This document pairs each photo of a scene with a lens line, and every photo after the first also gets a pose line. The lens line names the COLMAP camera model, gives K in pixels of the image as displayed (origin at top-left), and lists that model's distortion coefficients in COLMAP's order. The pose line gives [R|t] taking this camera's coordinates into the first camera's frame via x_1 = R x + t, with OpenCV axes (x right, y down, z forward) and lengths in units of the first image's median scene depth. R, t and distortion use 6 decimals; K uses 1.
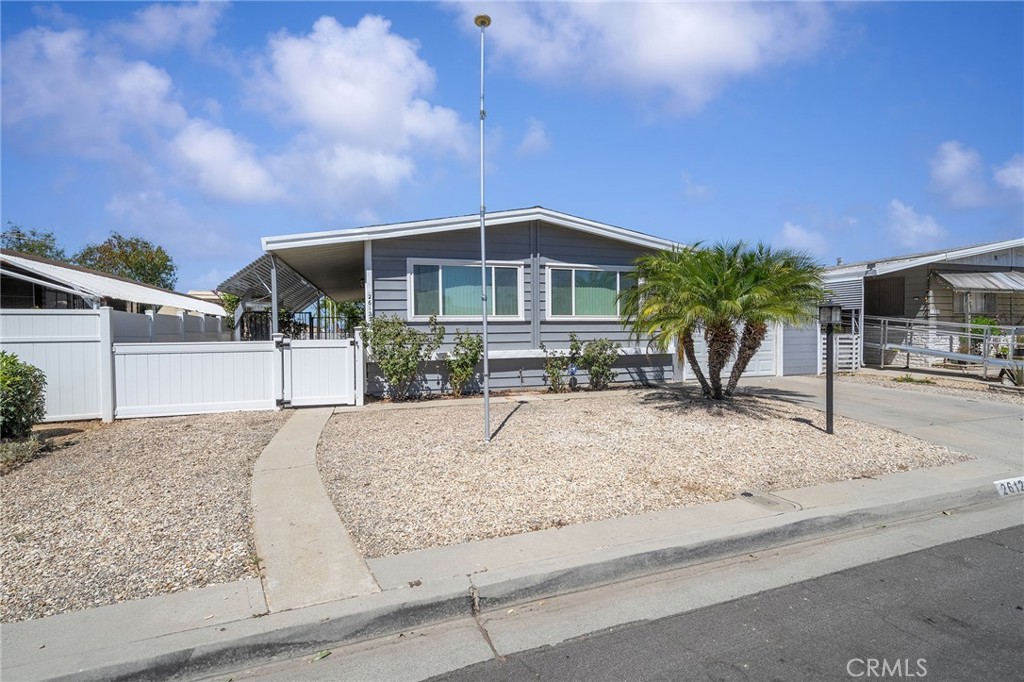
lens RADIAL K [[462.8, 0, 510.9], [0, 462.8, 334.8], [0, 0, 1]] dist [-0.004503, -0.000639]
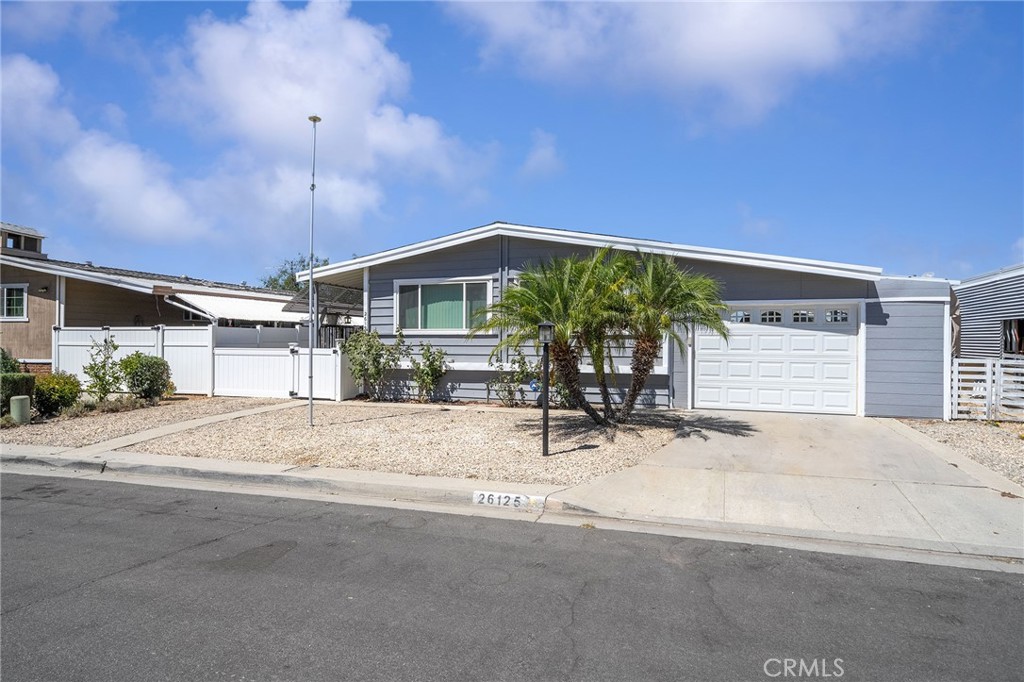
lens RADIAL K [[600.4, 0, 514.0], [0, 600.4, 343.1], [0, 0, 1]] dist [-0.008654, -0.000071]
pose [[0.801597, 0.013031, -0.597723, 0.919418], [-0.019660, 0.999796, -0.004569, -0.006319], [0.597541, 0.015413, 0.801690, -0.026738]]
